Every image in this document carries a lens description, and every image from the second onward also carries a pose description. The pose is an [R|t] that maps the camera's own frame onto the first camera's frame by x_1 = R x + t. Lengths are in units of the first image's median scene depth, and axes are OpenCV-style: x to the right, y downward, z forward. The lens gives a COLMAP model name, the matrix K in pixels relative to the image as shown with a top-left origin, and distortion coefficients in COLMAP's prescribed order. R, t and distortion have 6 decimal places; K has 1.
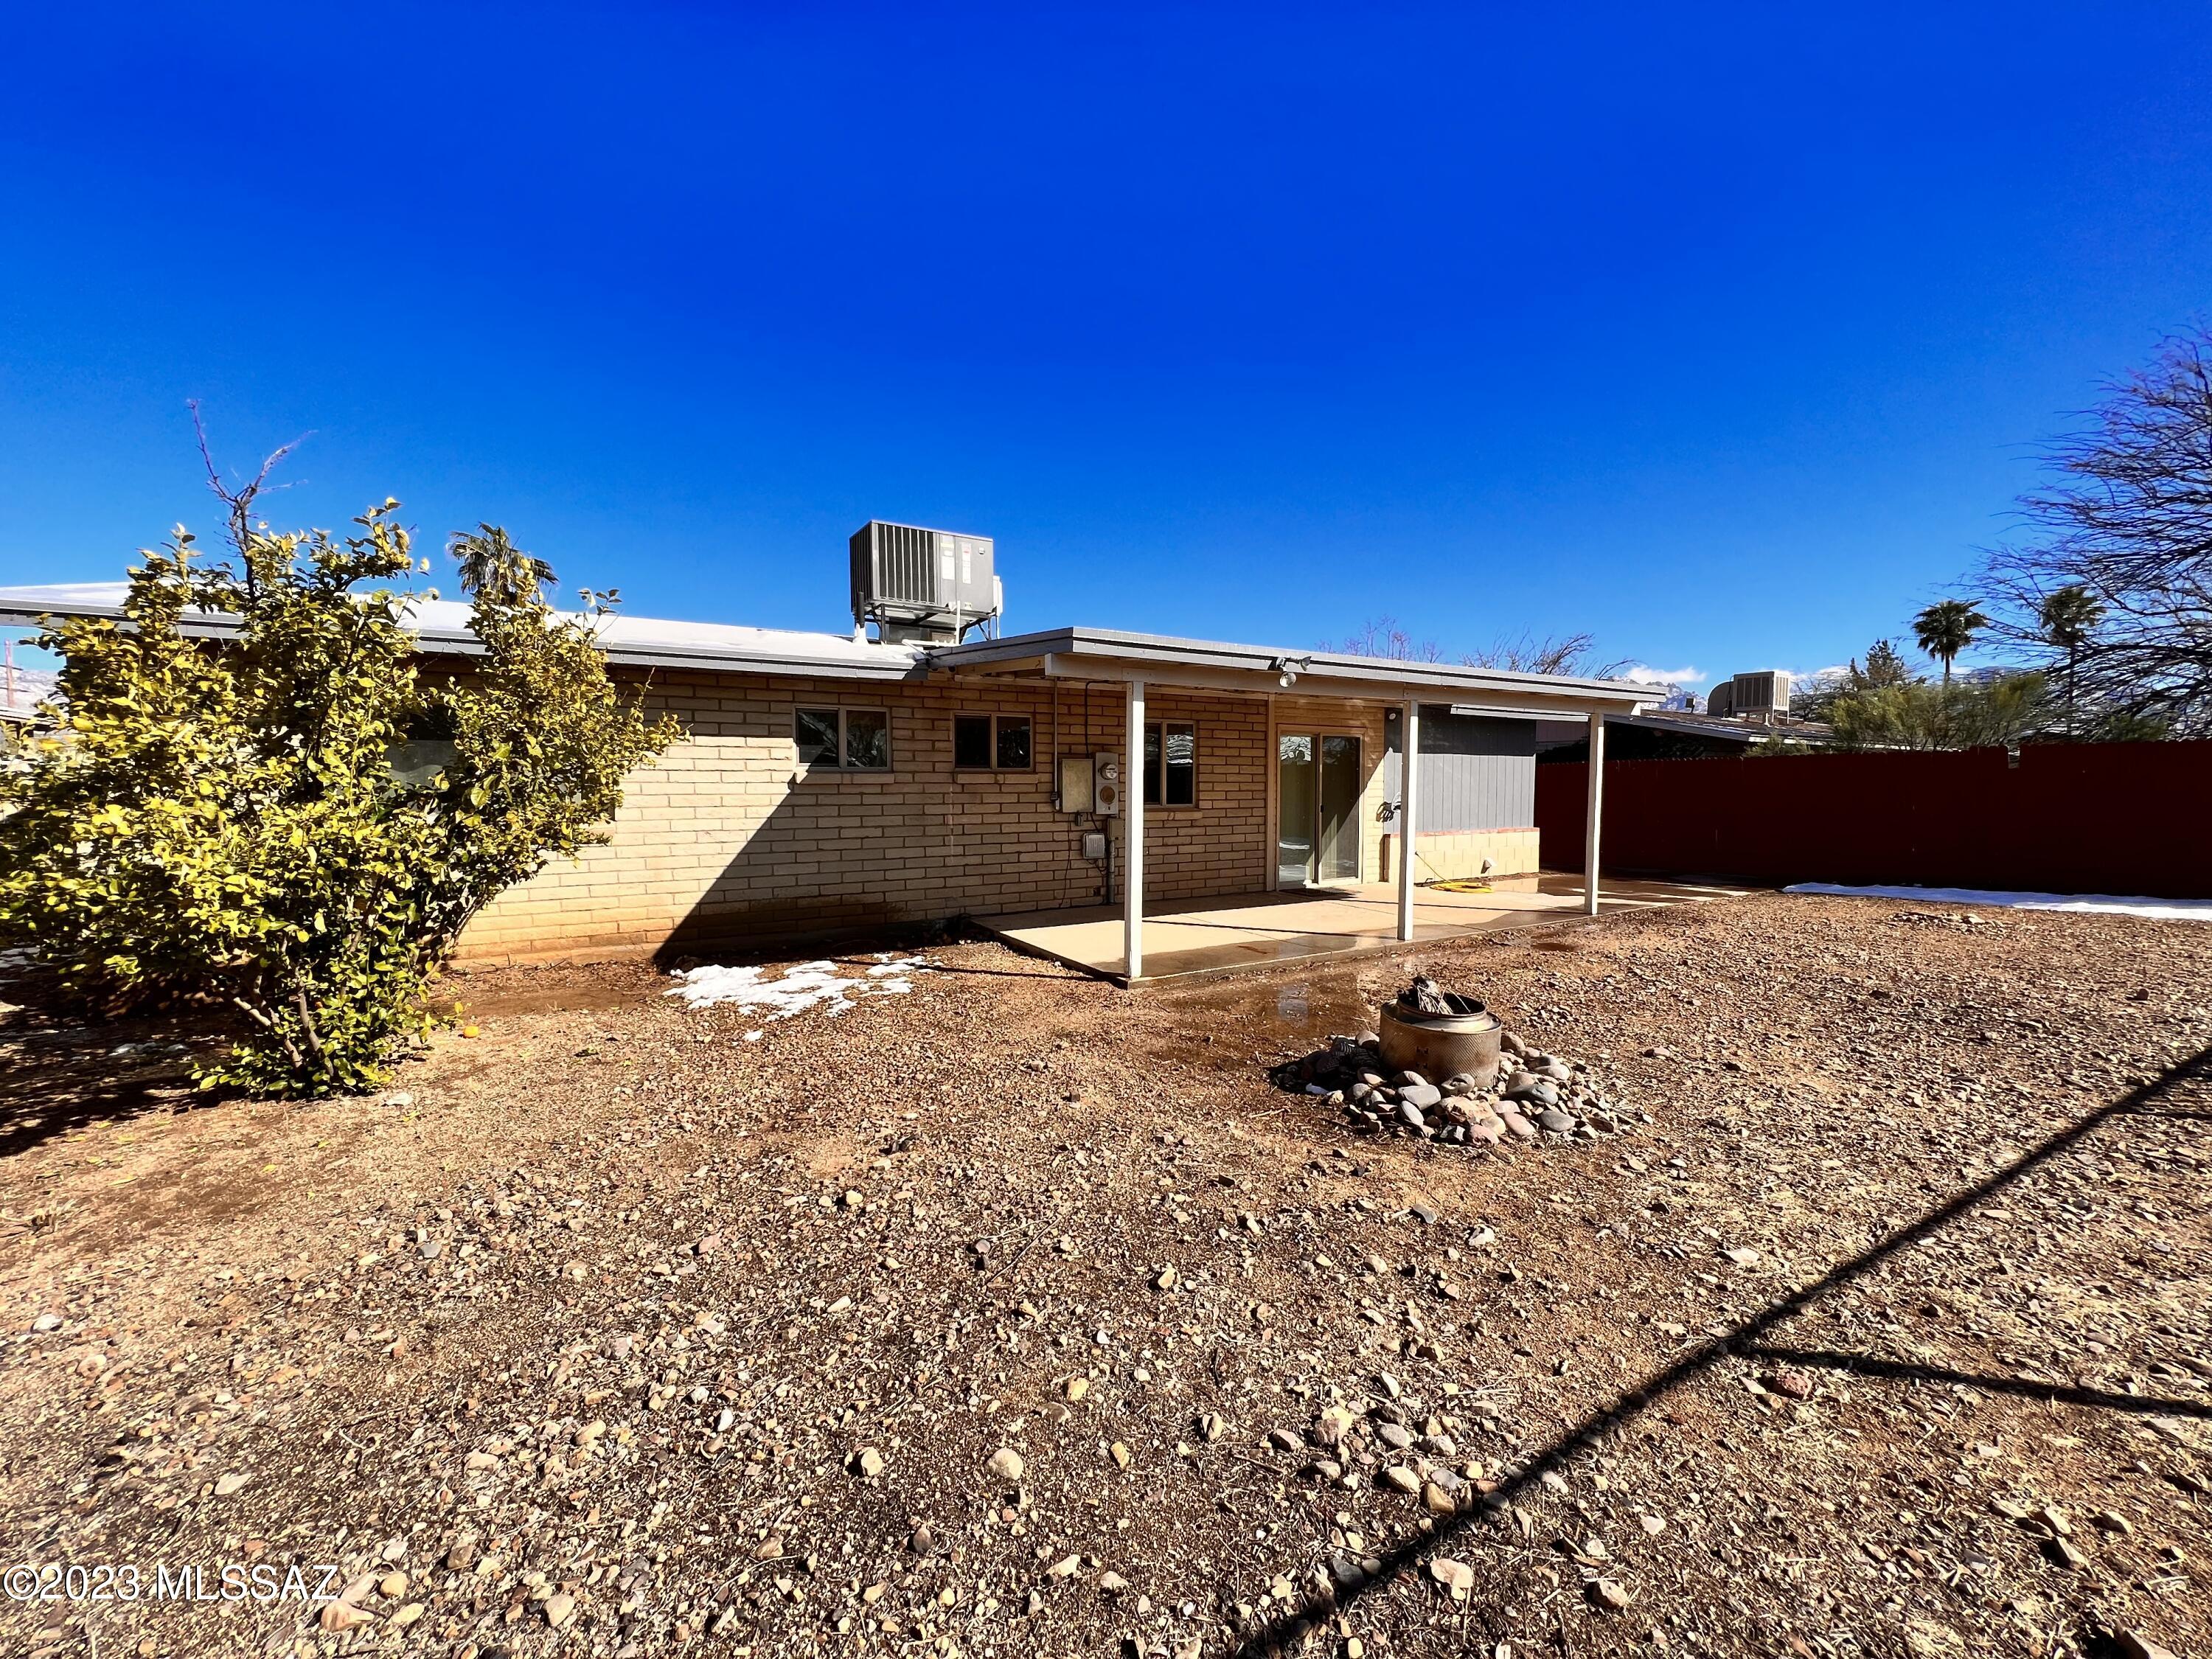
lens RADIAL K [[884.2, 0, 1106.2], [0, 884.2, 834.1], [0, 0, 1]] dist [0.002653, -0.000179]
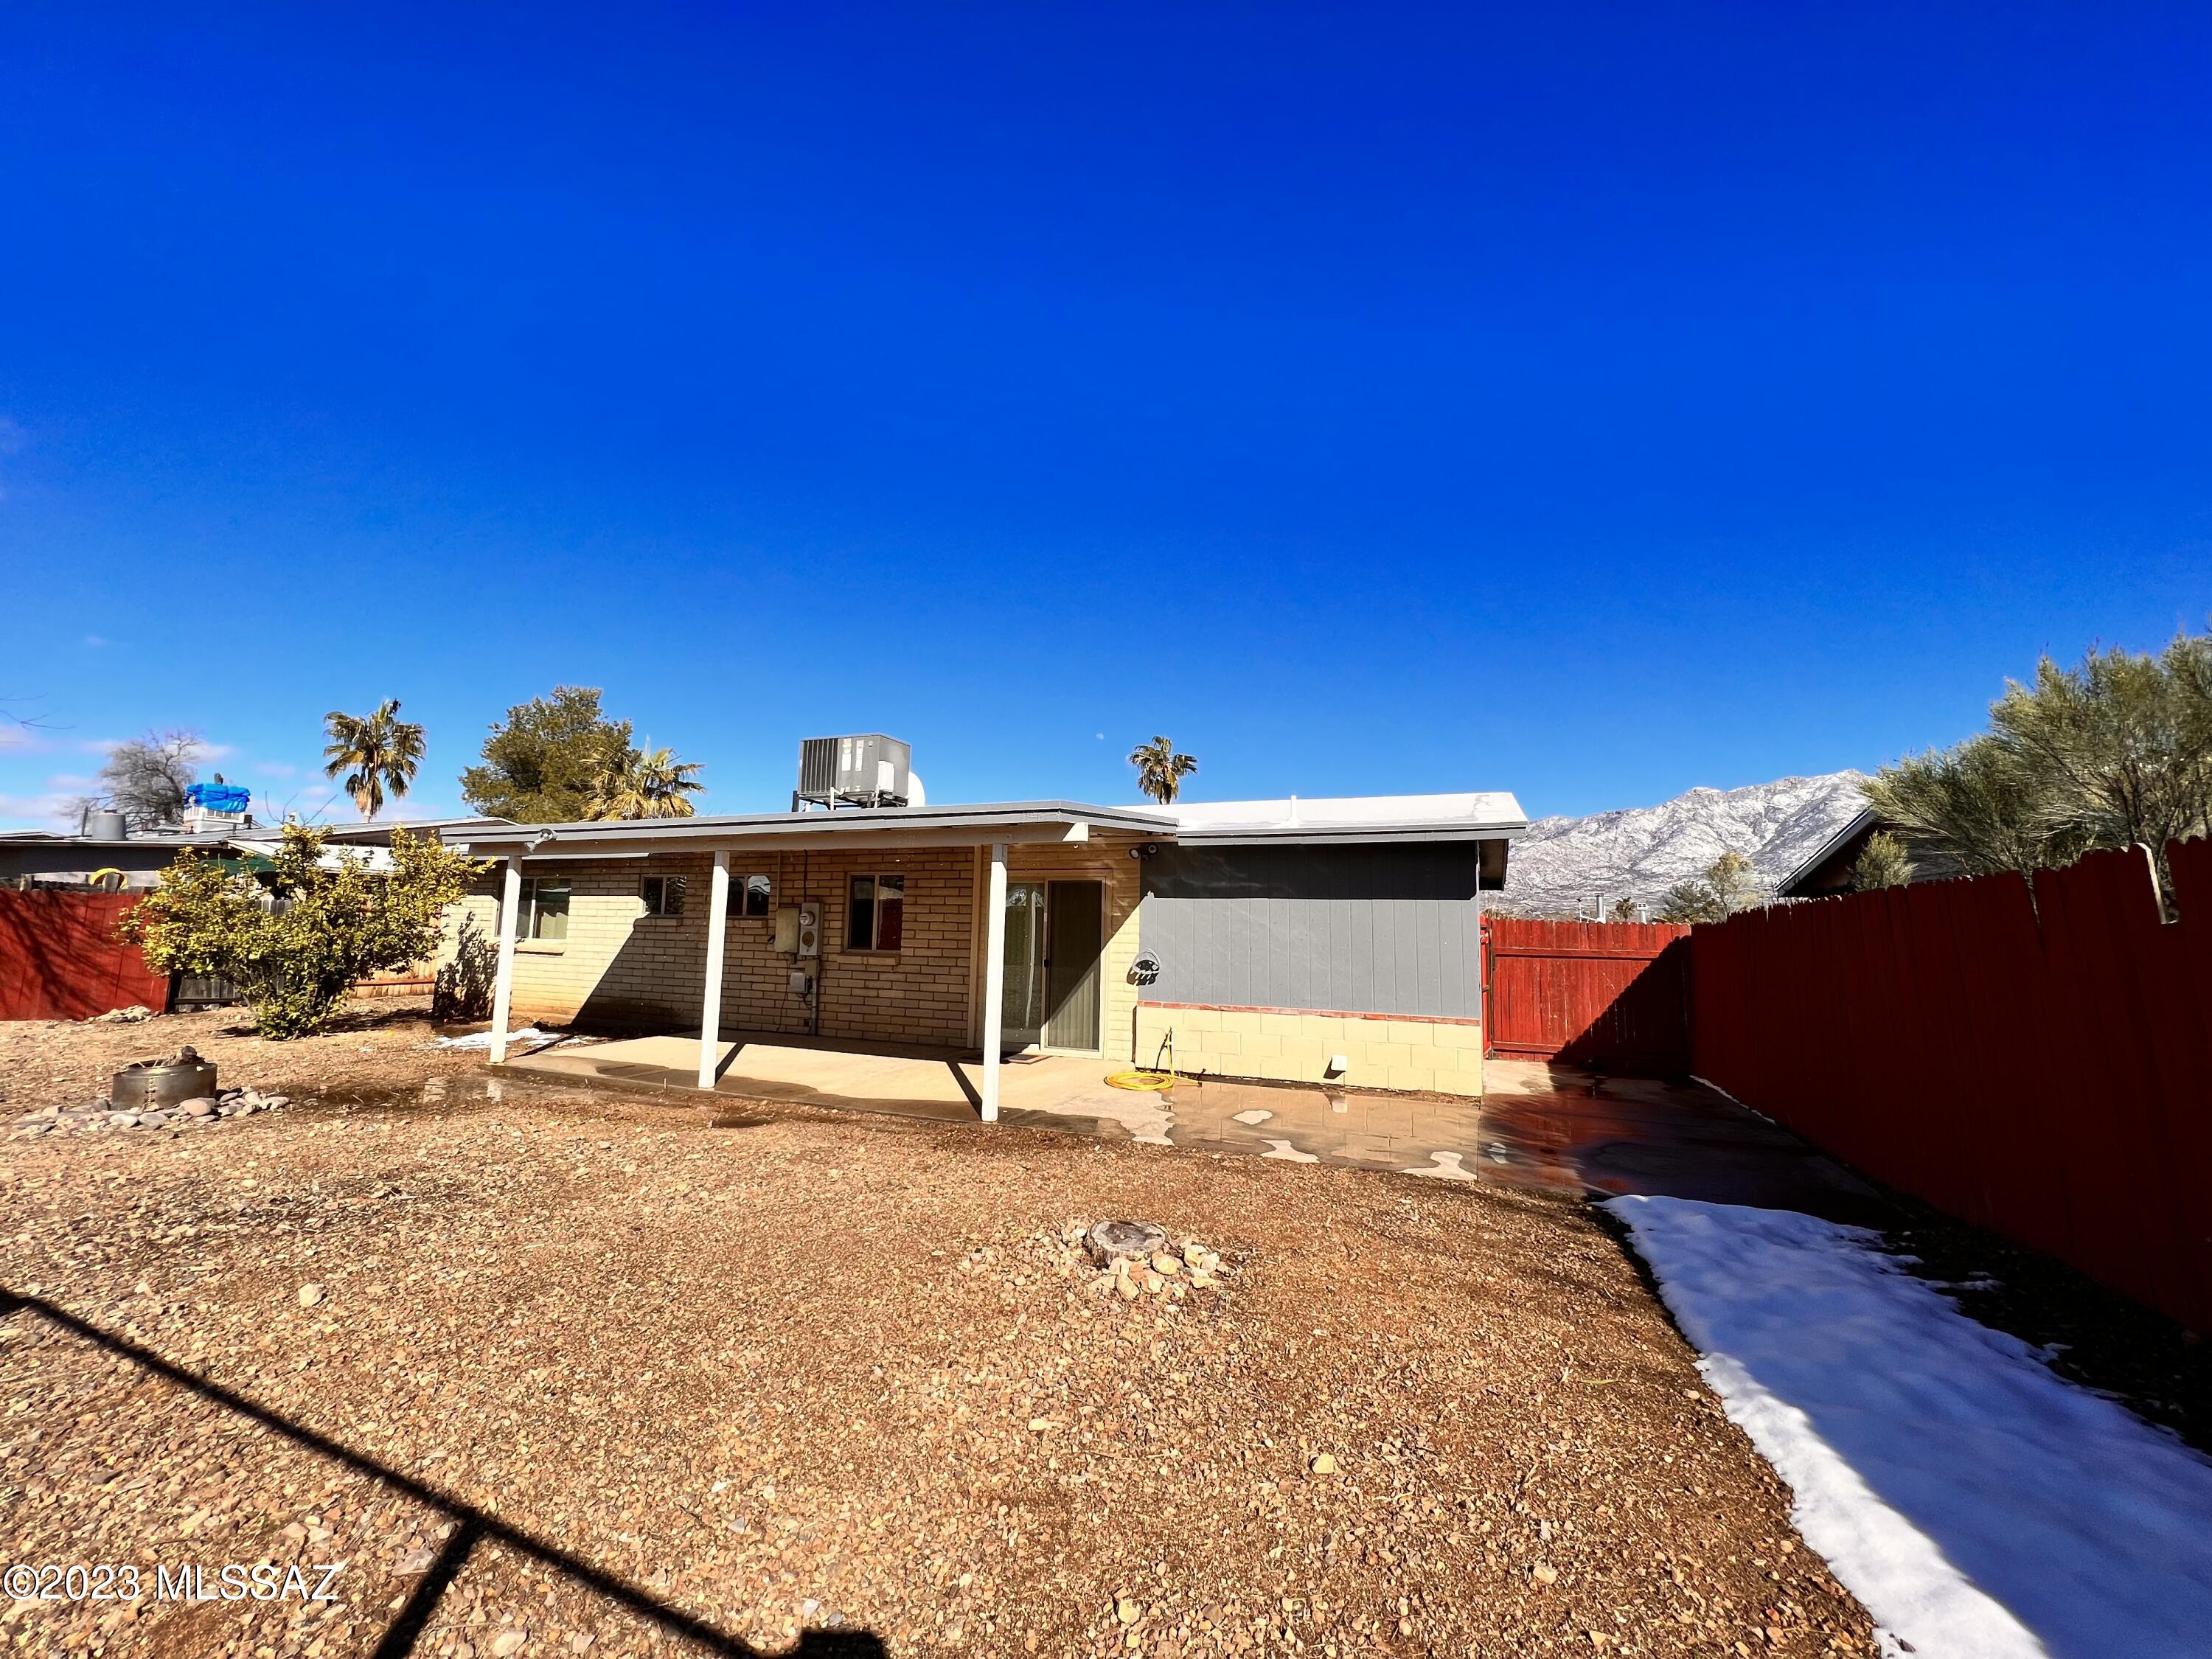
lens RADIAL K [[884.2, 0, 1106.4], [0, 884.2, 830.1], [0, 0, 1]] dist [0.002653, -0.000179]
pose [[0.583597, -0.076445, -0.808437, 1.102072], [-0.066089, 0.987785, -0.141113, -0.043612], [0.809349, 0.135782, 0.571416, 0.586334]]
